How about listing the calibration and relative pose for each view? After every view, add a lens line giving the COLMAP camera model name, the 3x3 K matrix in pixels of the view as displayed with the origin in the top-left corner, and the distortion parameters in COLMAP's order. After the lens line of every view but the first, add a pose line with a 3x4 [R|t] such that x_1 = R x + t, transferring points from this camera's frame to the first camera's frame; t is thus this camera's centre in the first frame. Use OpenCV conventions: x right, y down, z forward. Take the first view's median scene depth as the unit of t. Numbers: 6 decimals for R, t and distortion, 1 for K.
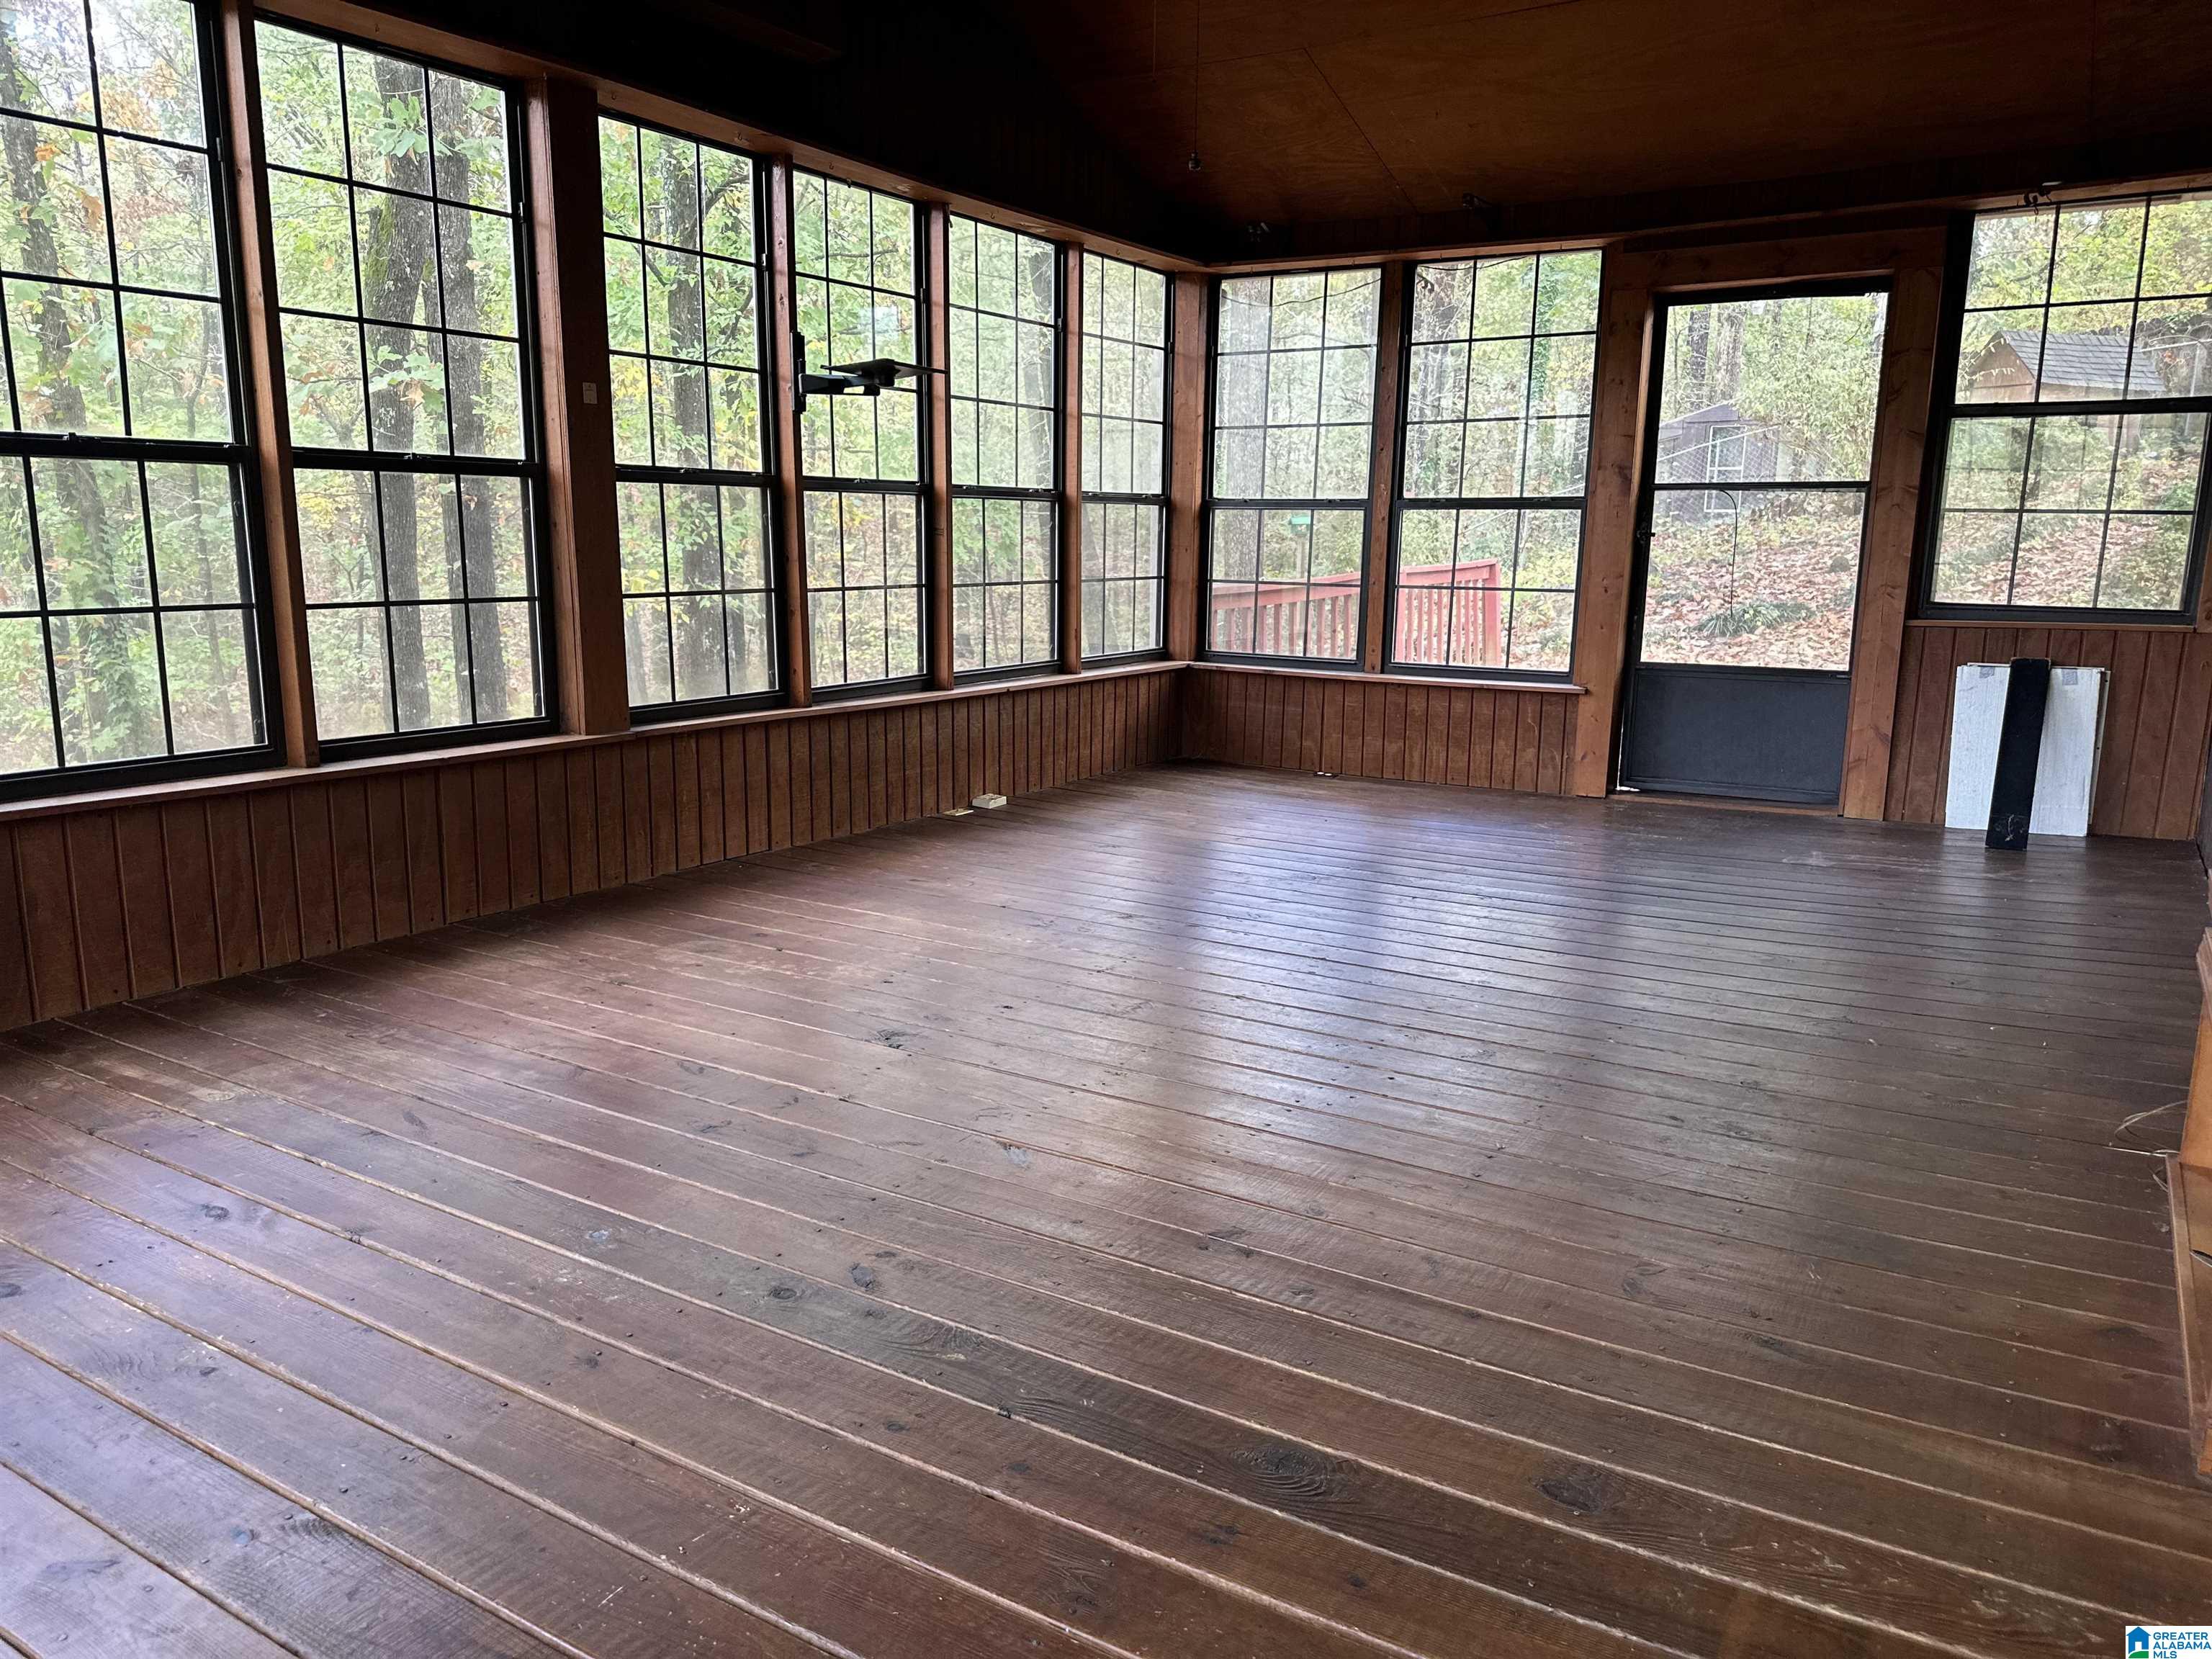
lens RADIAL K [[1553.9, 0, 1120.7], [0, 1553.9, 837.9], [0, 0, 1]] dist [0.026788, -0.008173]
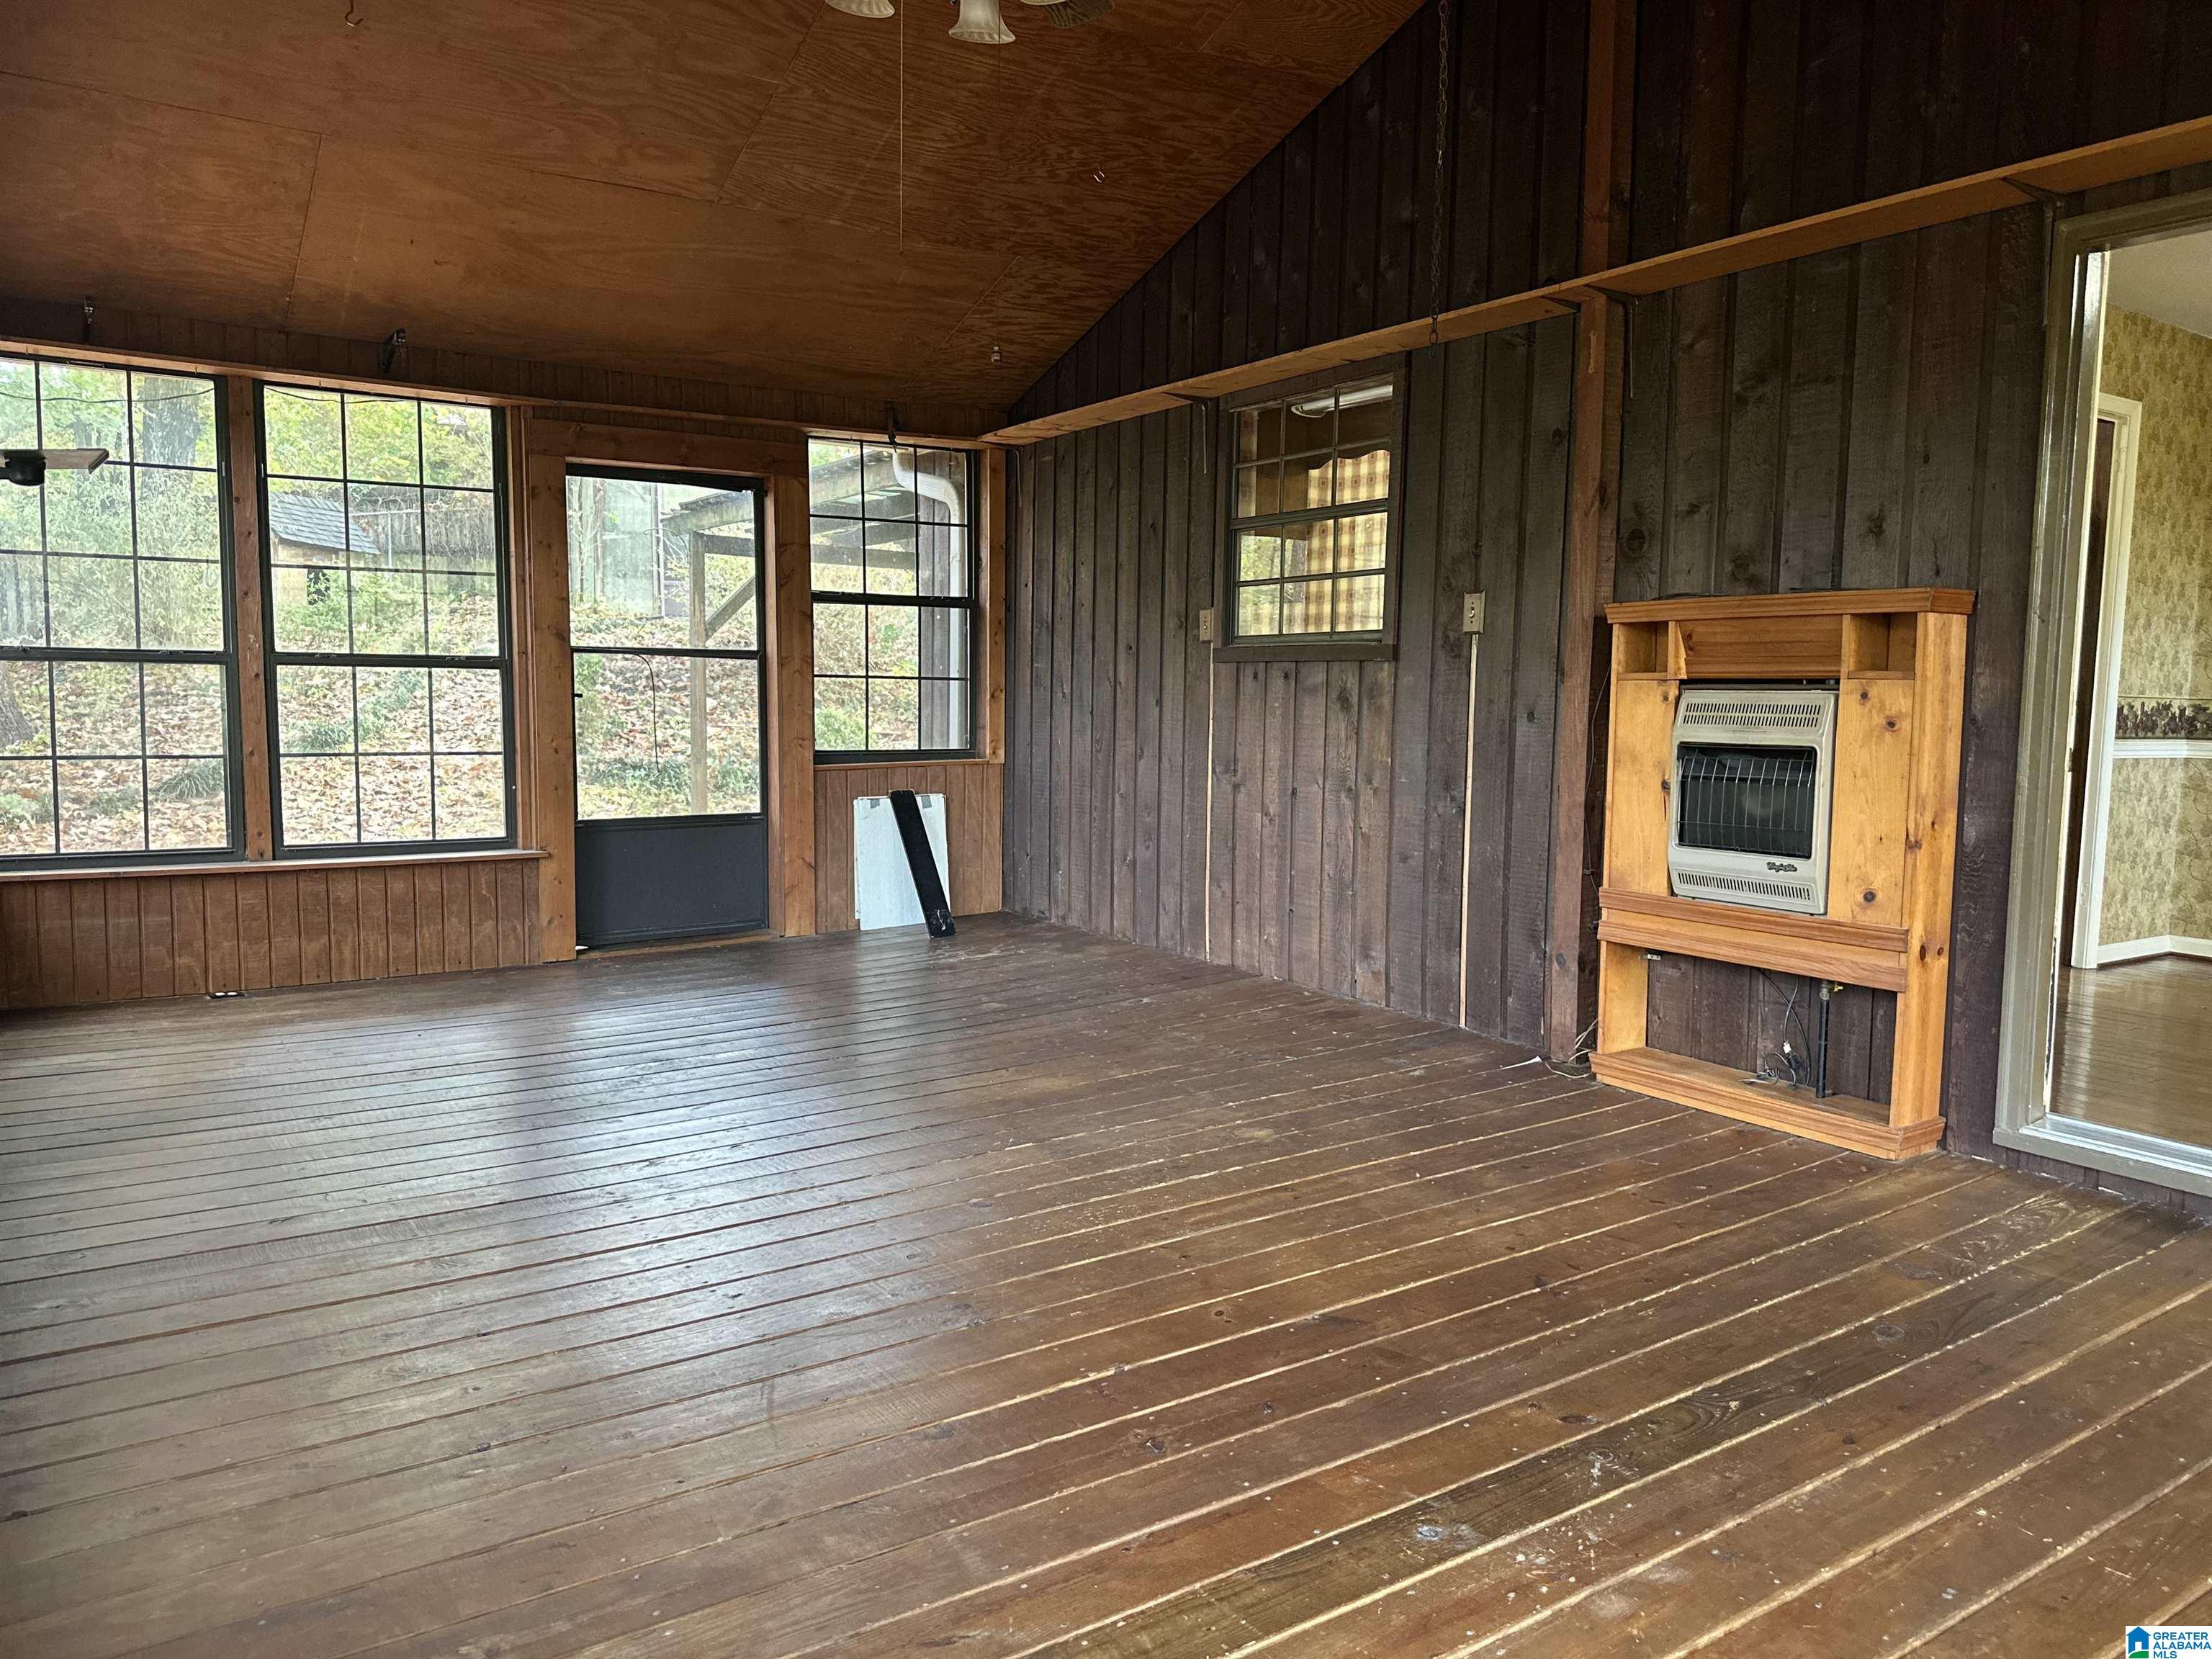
lens RADIAL K [[1553.9, 0, 1116.6], [0, 1553.9, 814.7], [0, 0, 1]] dist [0.026788, -0.008173]
pose [[0.416052, -0.076252, 0.906138, -0.426778], [0.176869, 0.984233, 0.001614, -0.056261], [-0.891974, 0.159596, 0.422979, 0.266597]]
